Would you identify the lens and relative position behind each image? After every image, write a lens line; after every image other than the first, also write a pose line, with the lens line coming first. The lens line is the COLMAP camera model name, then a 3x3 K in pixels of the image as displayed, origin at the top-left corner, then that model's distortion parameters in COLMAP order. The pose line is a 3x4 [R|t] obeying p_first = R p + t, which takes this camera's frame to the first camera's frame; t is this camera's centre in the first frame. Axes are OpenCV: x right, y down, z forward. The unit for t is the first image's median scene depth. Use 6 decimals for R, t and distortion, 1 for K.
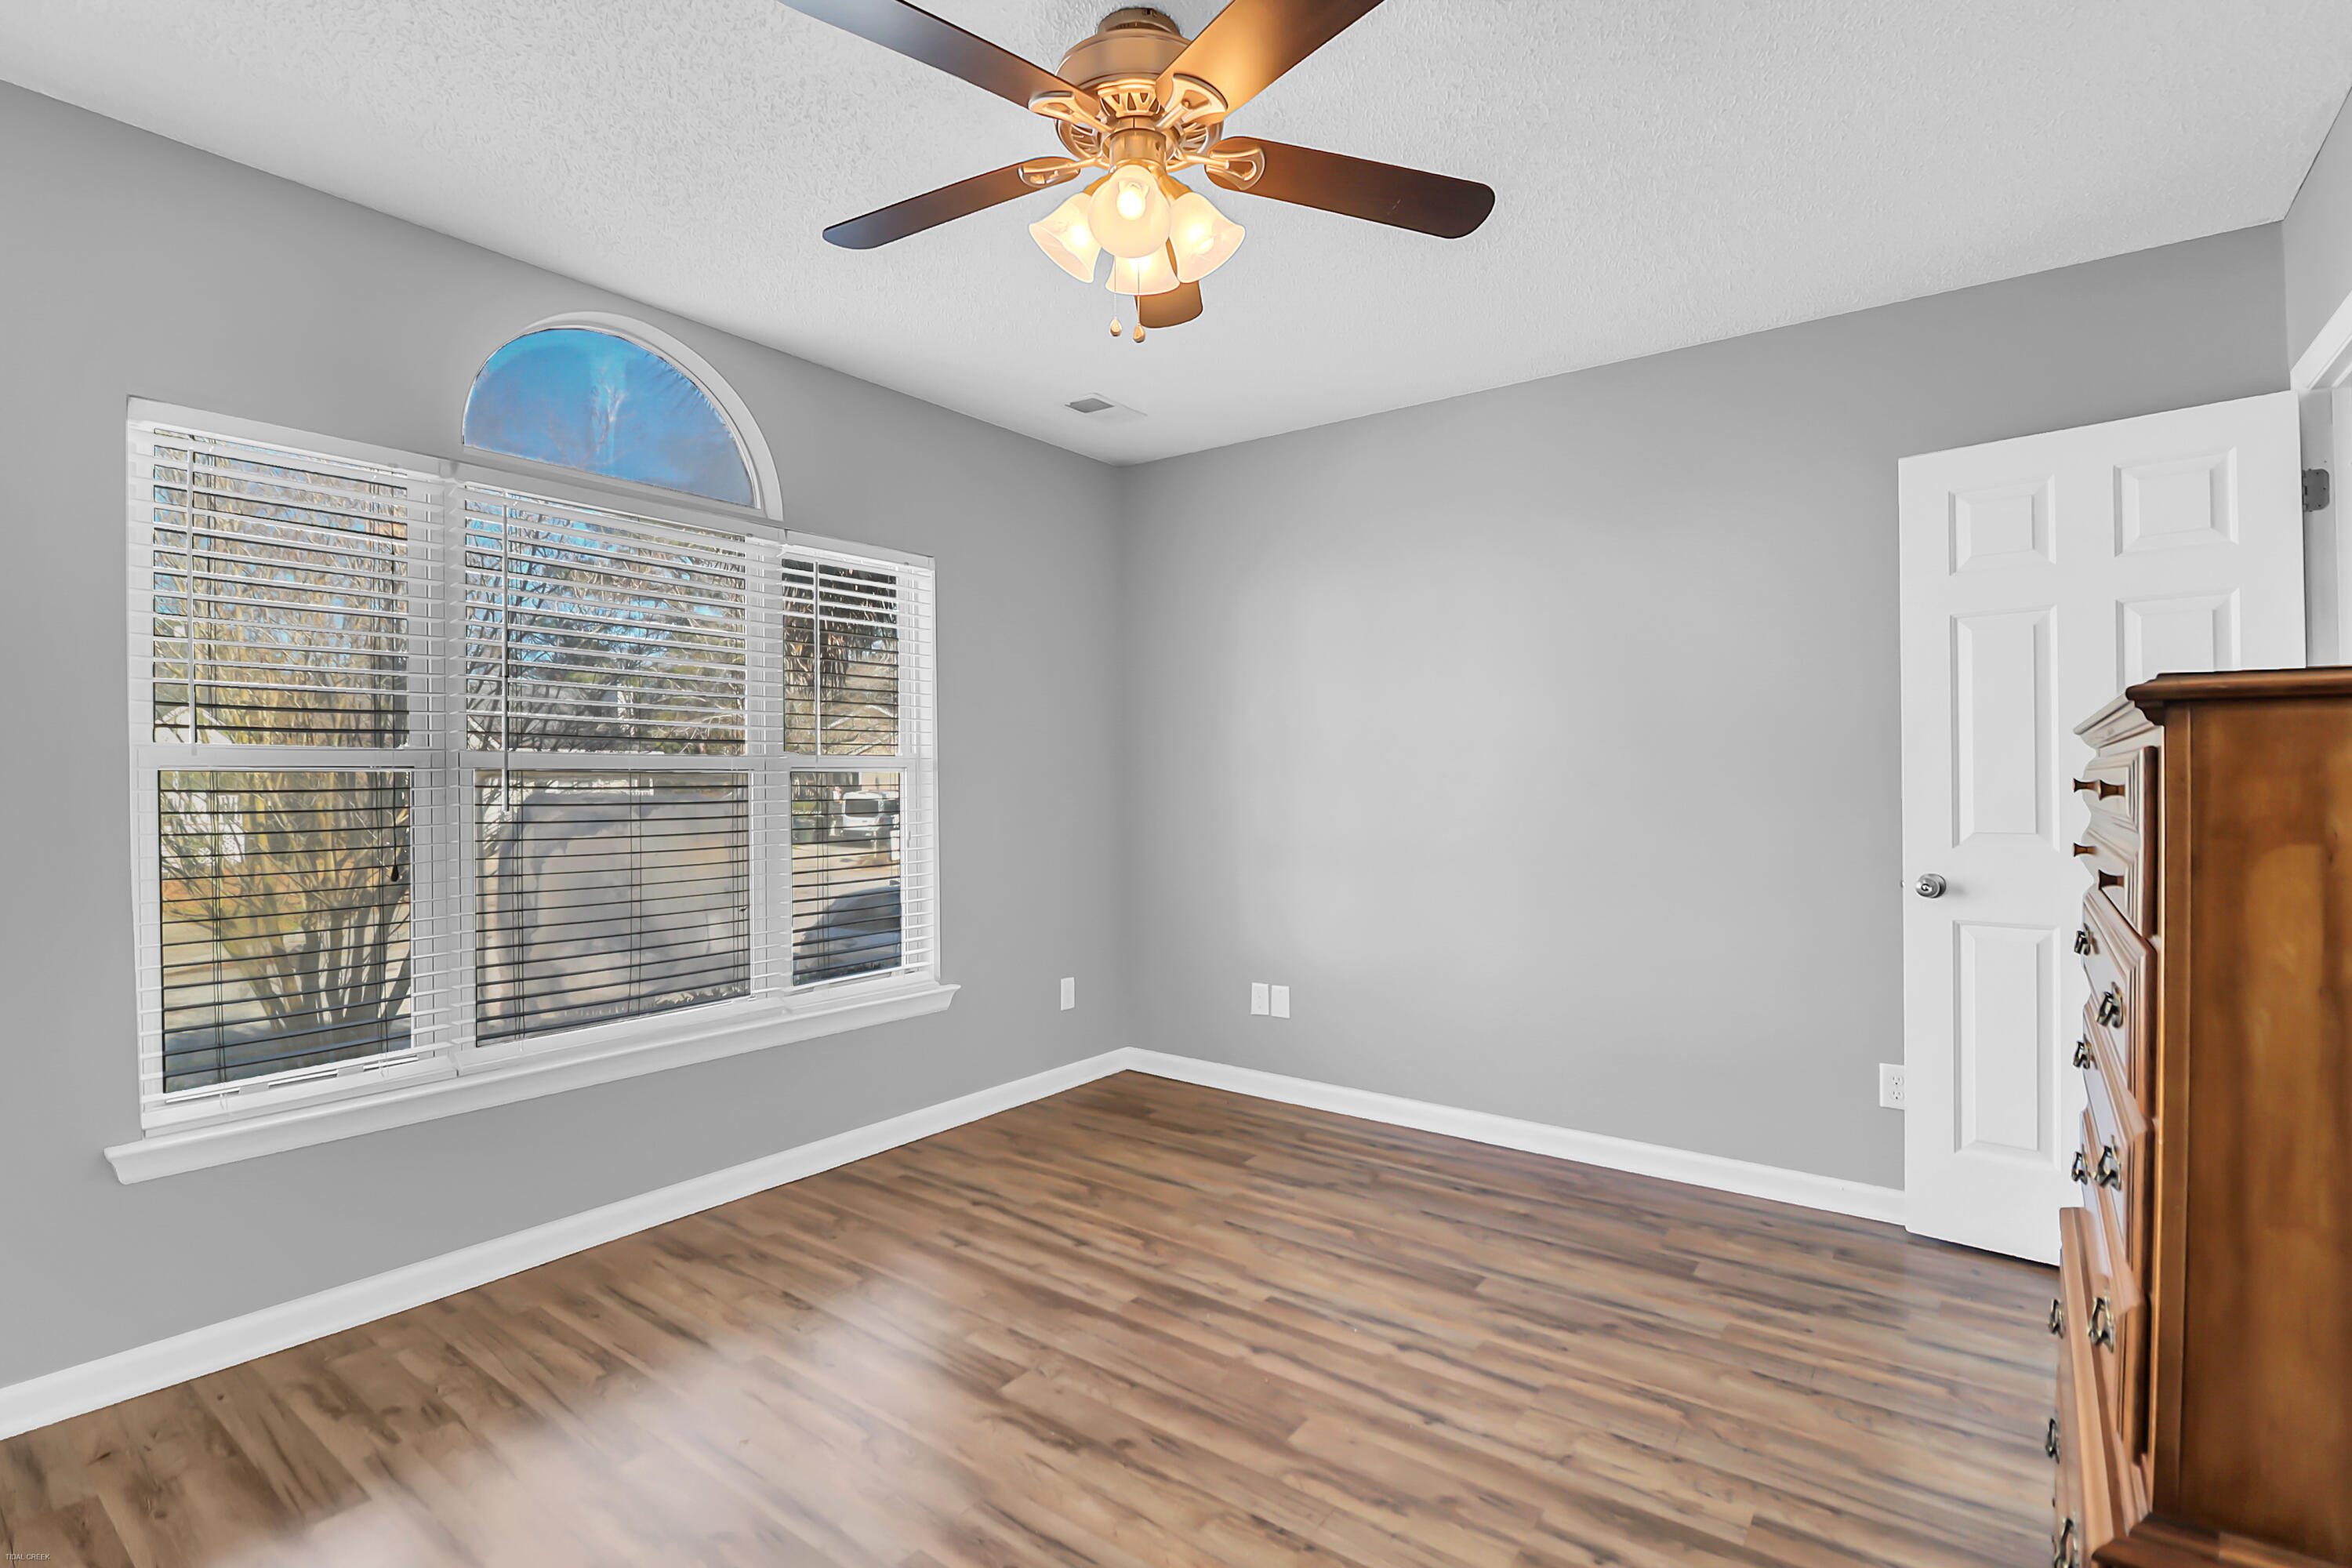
lens RADIAL K [[1101.9, 0, 1175.7], [0, 1101.9, 772.0], [0, 0, 1]] dist [-0.022578, -0.000252]
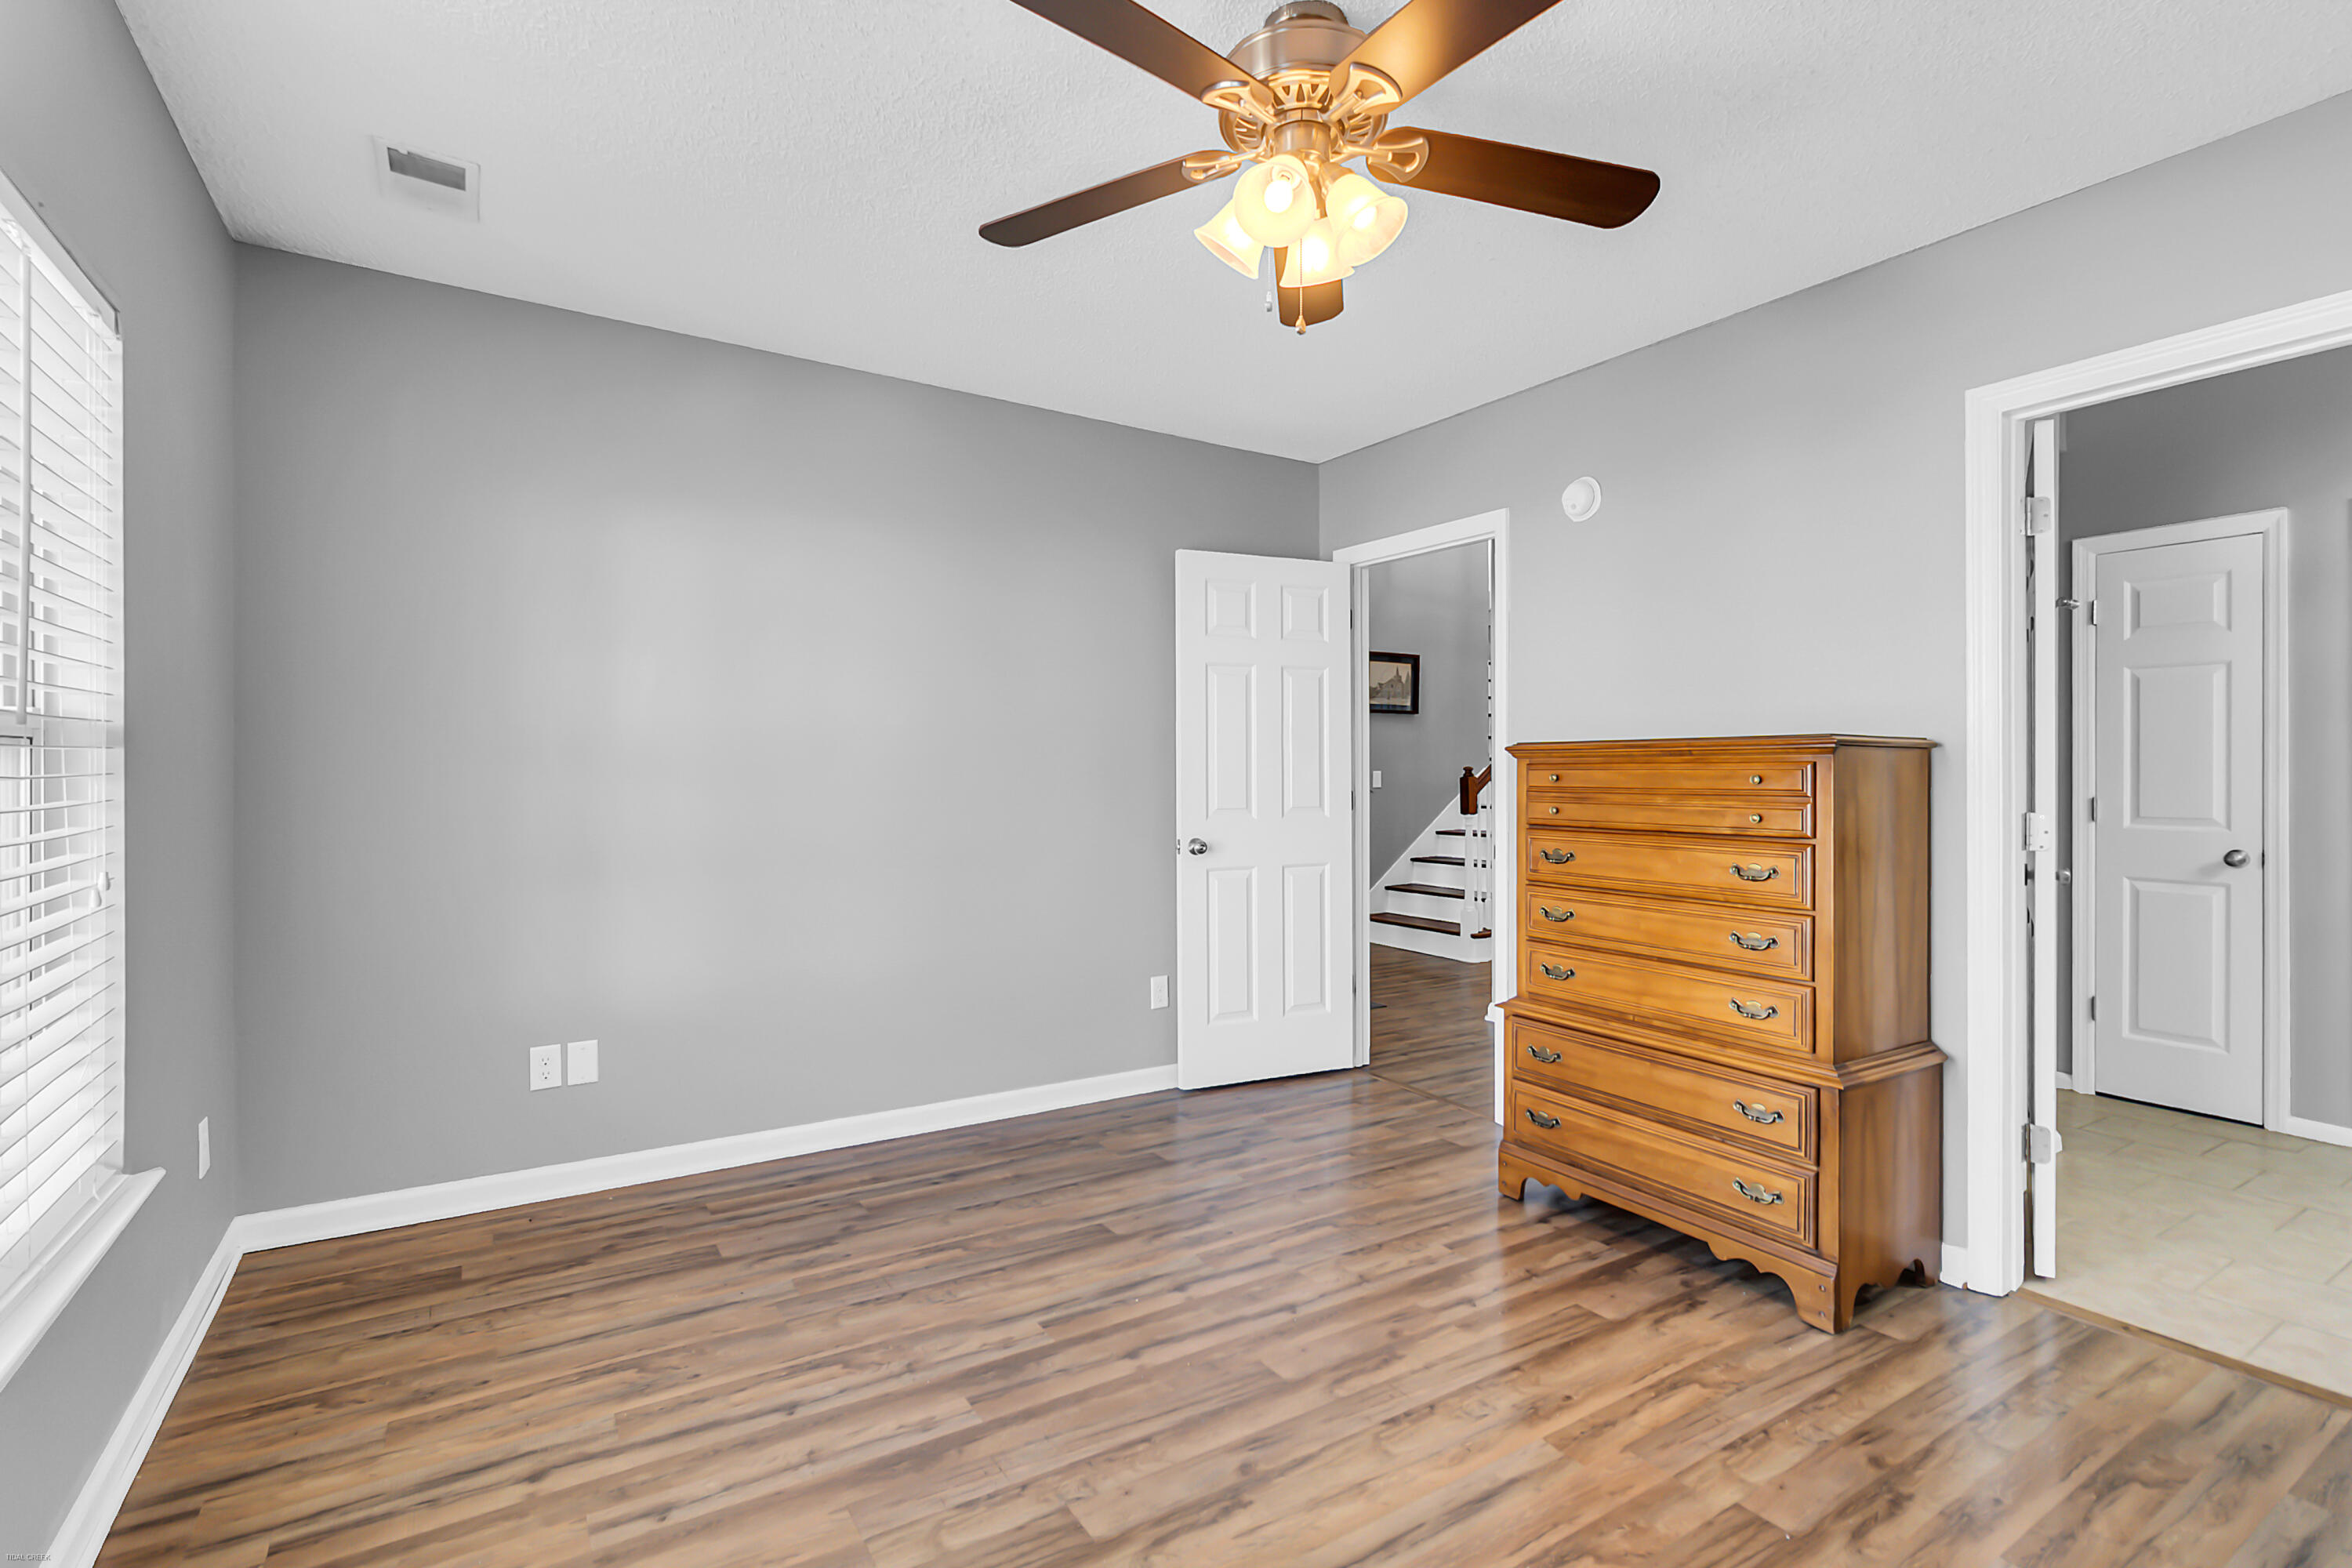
lens RADIAL K [[1090.2, 0, 1182.6], [0, 1090.2, 778.1], [0, 0, 1]] dist [-0.004249, -0.001135]
pose [[0.350814, -0.002370, 0.936442, -0.662153], [-0.010197, 0.999928, 0.006351, 0.004949], [-0.936390, -0.011777, 0.350764, 0.504283]]
